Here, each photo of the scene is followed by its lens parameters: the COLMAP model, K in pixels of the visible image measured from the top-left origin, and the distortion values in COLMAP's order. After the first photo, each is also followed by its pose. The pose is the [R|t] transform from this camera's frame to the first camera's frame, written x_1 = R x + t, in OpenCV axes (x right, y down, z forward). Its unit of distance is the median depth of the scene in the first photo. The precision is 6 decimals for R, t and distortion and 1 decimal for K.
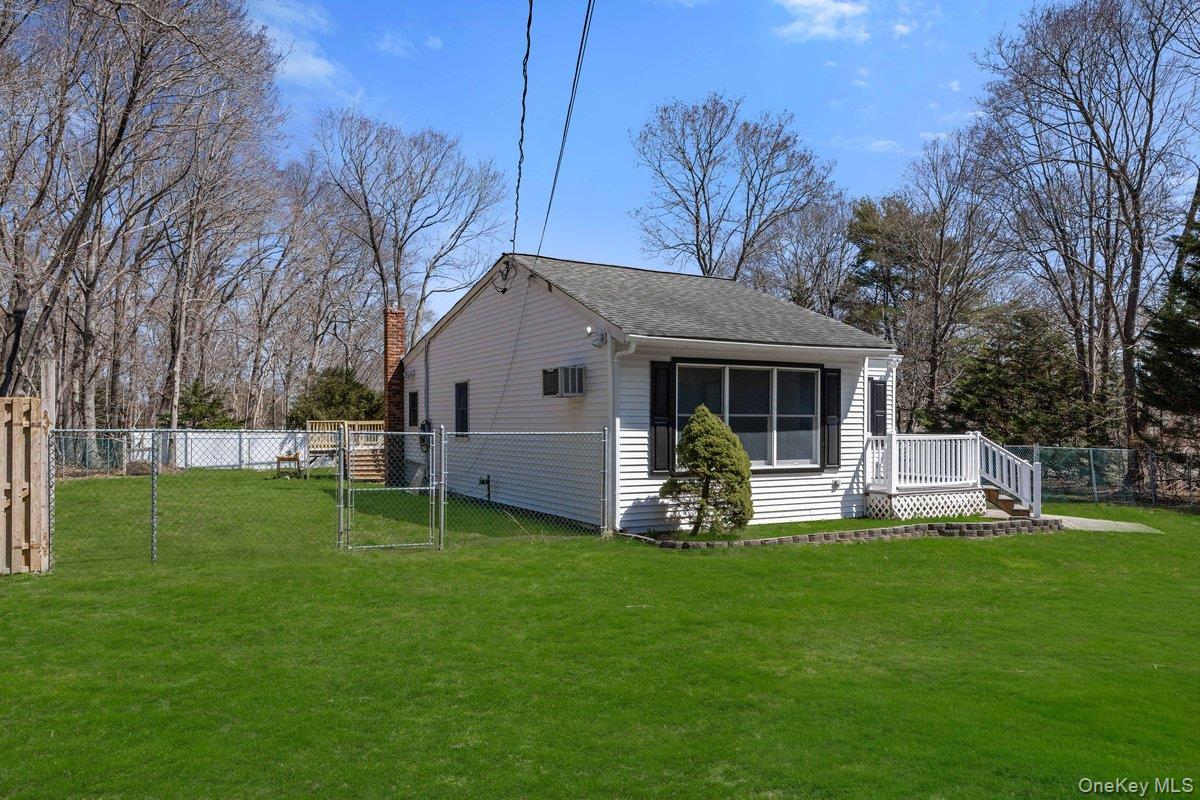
lens RADIAL K [[833.7, 0, 603.9], [0, 833.7, 367.3], [0, 0, 1]] dist [-0.000416, 0.002173]
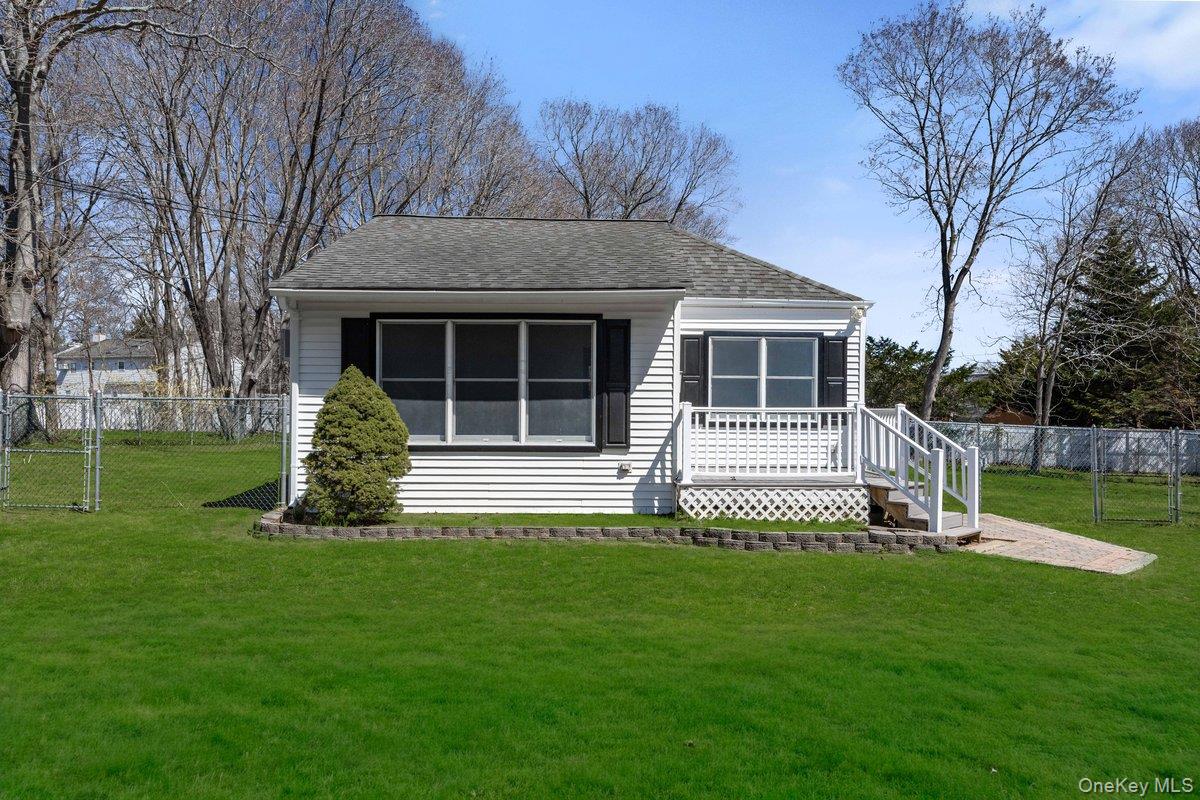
lens RADIAL K [[833.7, 0, 603.9], [0, 833.7, 367.3], [0, 0, 1]] dist [-0.000416, 0.002173]
pose [[0.881563, -0.019837, -0.471649, 0.626195], [0.027685, 0.999570, 0.009707, 0.038166], [0.471253, -0.021615, 0.881733, 0.312449]]
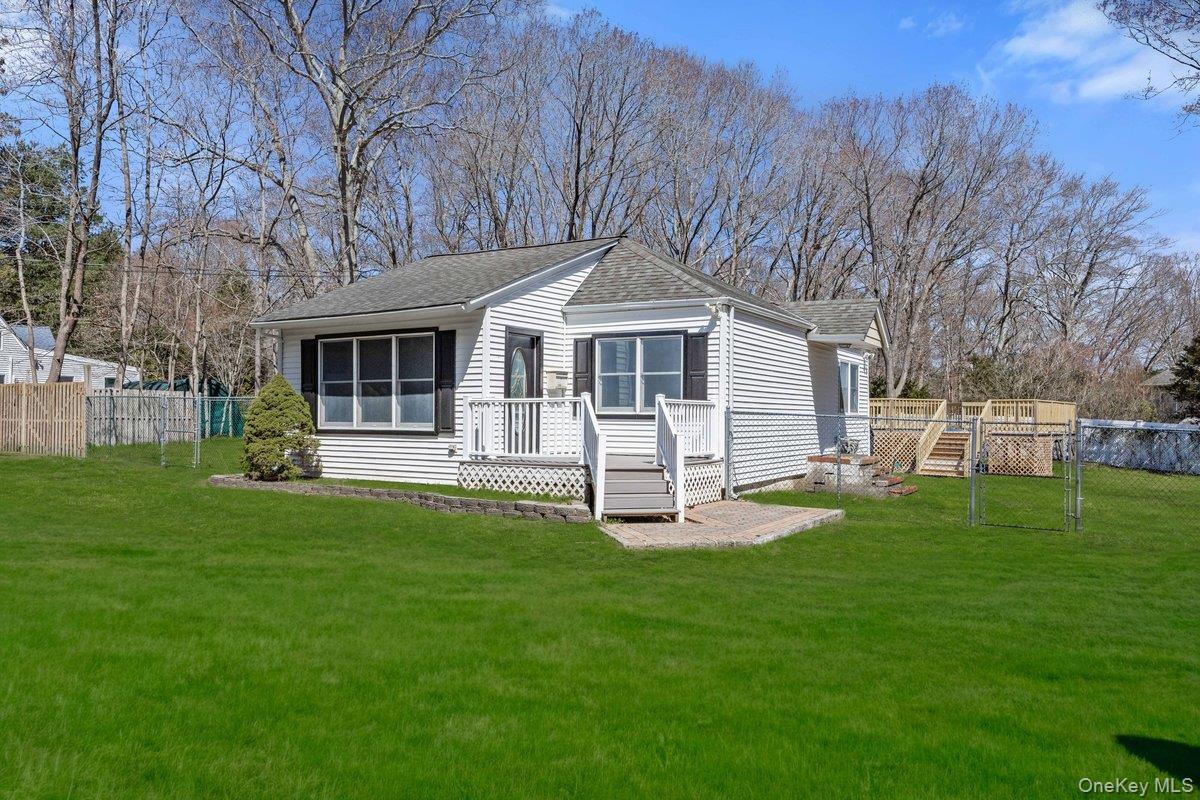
lens RADIAL K [[833.7, 0, 603.9], [0, 833.7, 367.3], [0, 0, 1]] dist [-0.000416, 0.002173]
pose [[0.499827, -0.051277, -0.864606, 1.204522], [0.053780, 0.998157, -0.028107, 0.081833], [0.864454, -0.032450, 0.501663, 0.668668]]
